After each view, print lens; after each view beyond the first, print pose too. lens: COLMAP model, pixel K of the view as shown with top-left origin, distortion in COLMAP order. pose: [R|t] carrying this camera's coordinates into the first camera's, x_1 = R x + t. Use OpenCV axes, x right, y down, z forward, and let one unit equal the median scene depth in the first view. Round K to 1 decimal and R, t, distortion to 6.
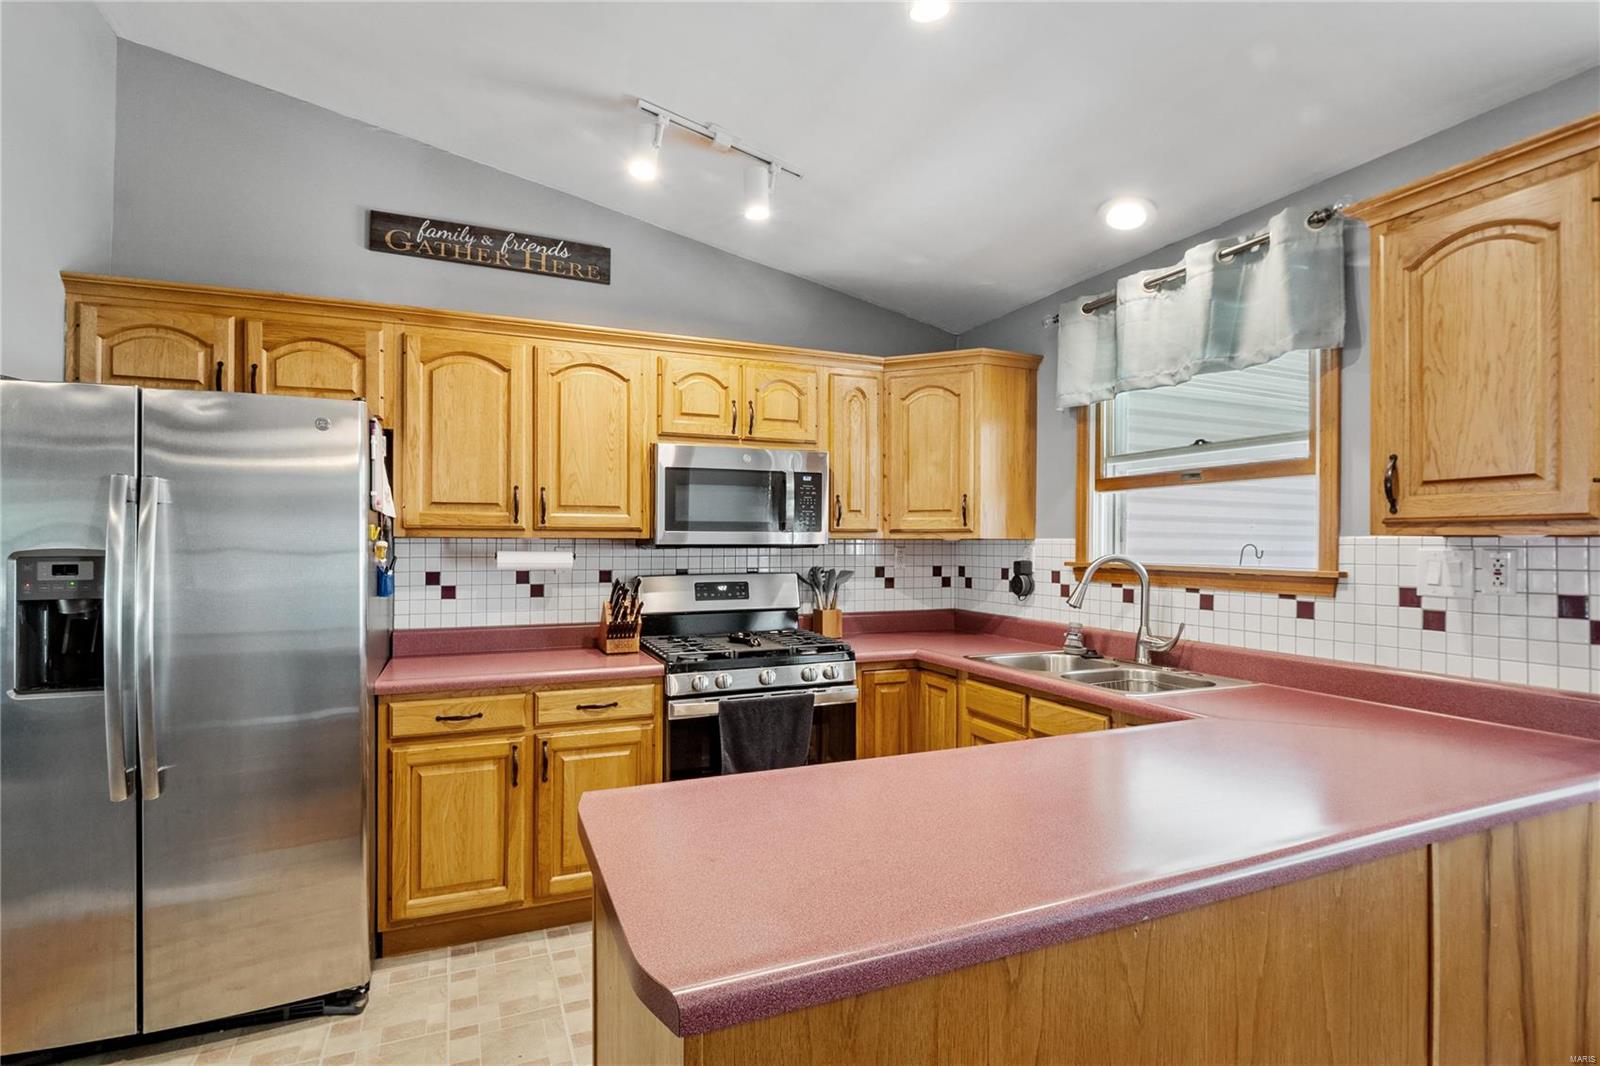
lens RADIAL K [[768.5, 0, 795.7], [0, 768.5, 538.8], [0, 0, 1]] dist [-0.004075, -0.001562]
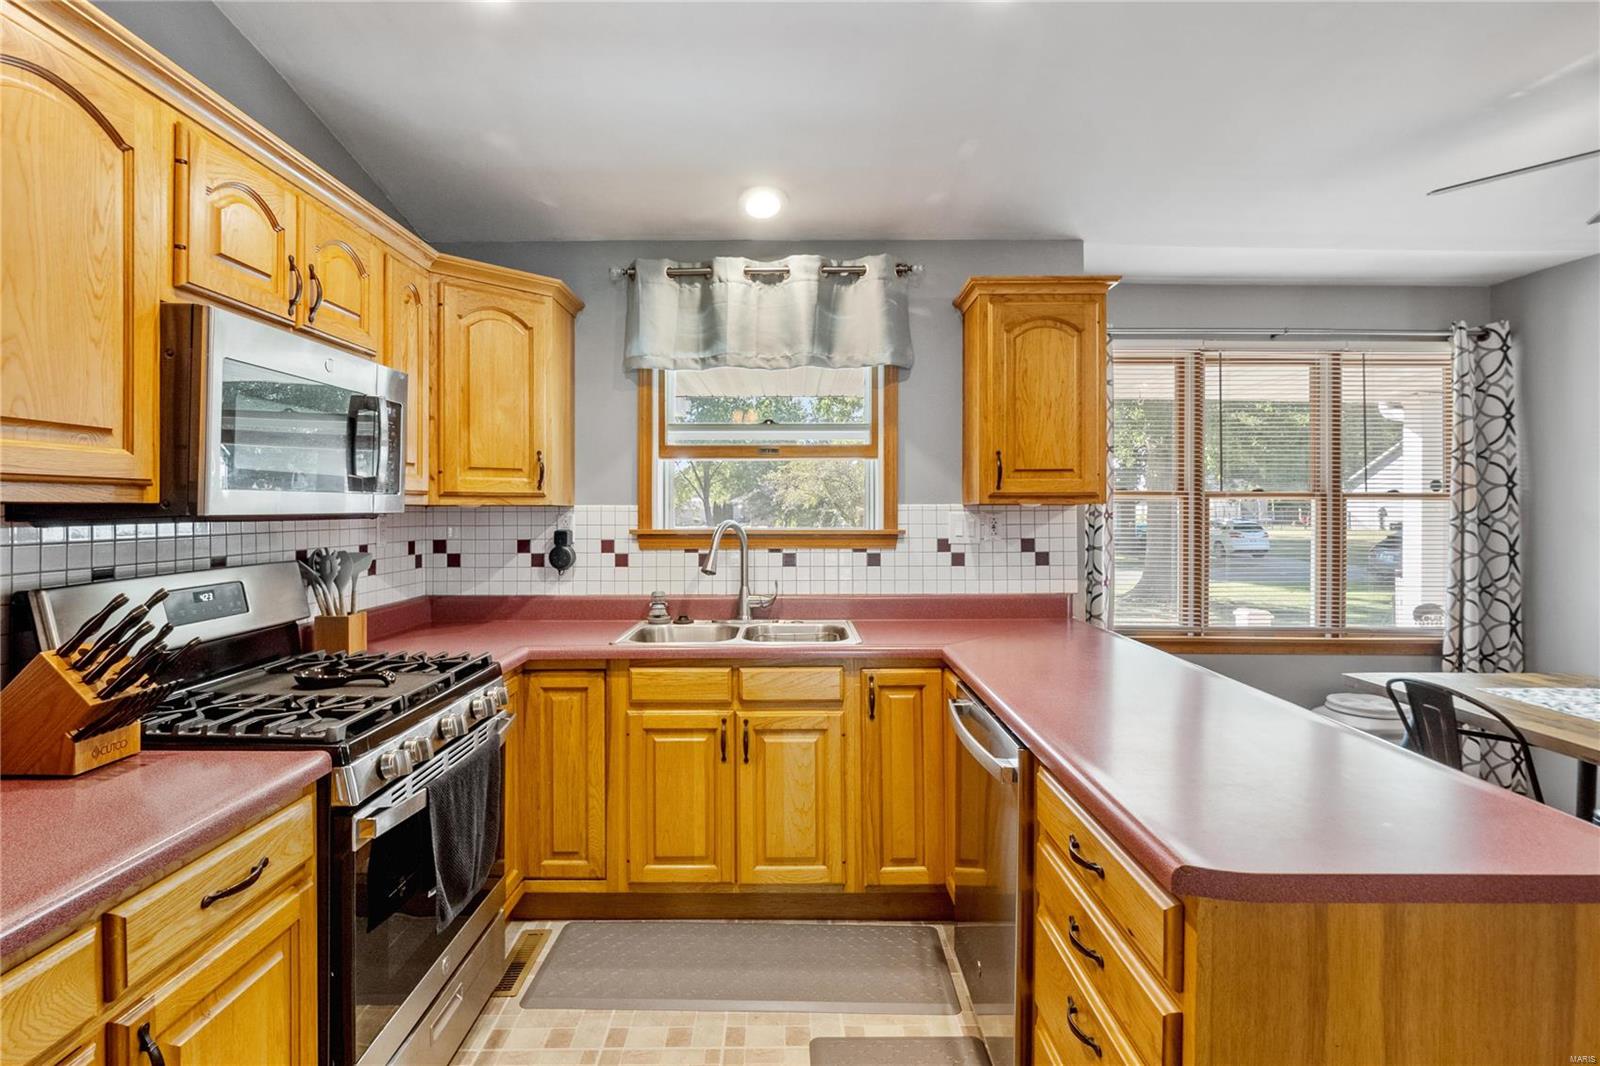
lens RADIAL K [[768.5, 0, 778.5], [0, 768.5, 511.3], [0, 0, 1]] dist [-0.004075, -0.001562]
pose [[0.396406, -0.005407, 0.918059, -0.482326], [-0.002107, 0.999975, 0.006800, 0.000339], [-0.918073, -0.004630, 0.396385, 0.484630]]
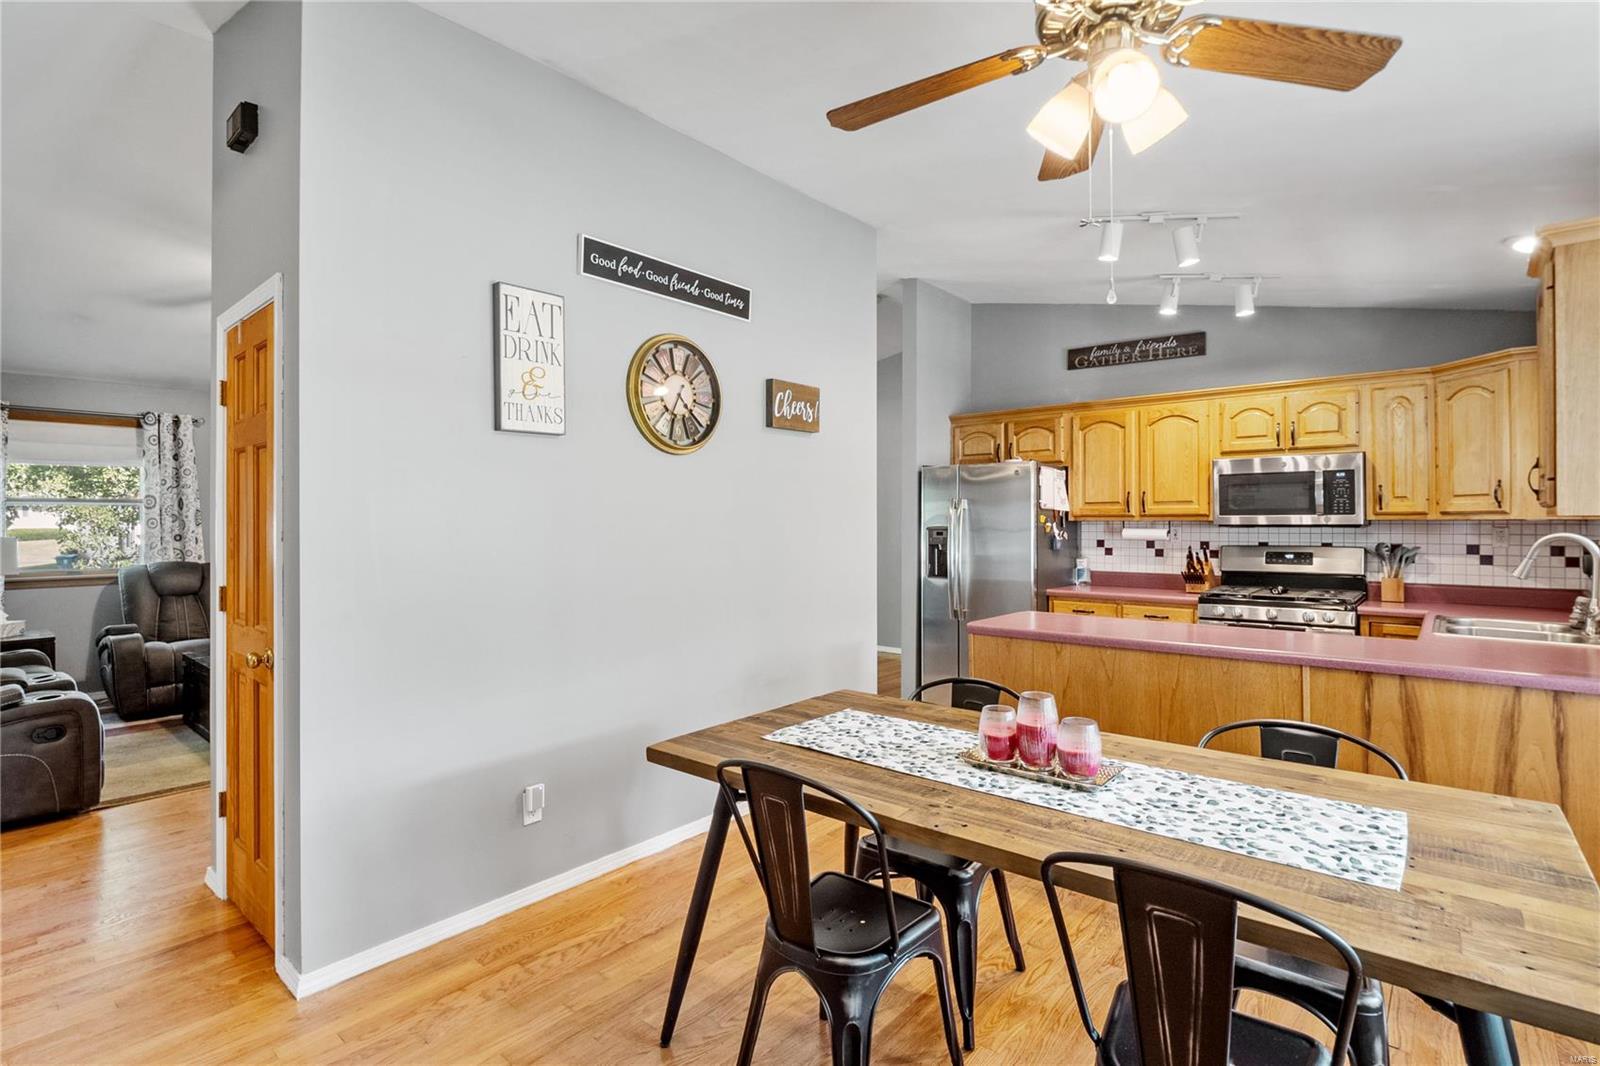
lens RADIAL K [[768.5, 0, 795.3], [0, 768.5, 518.9], [0, 0, 1]] dist [-0.004075, -0.001562]
pose [[0.455904, -0.007394, -0.889998, 0.826655], [0.005861, 0.999969, -0.005305, -0.001121], [0.890010, -0.002798, 0.455933, -0.473569]]
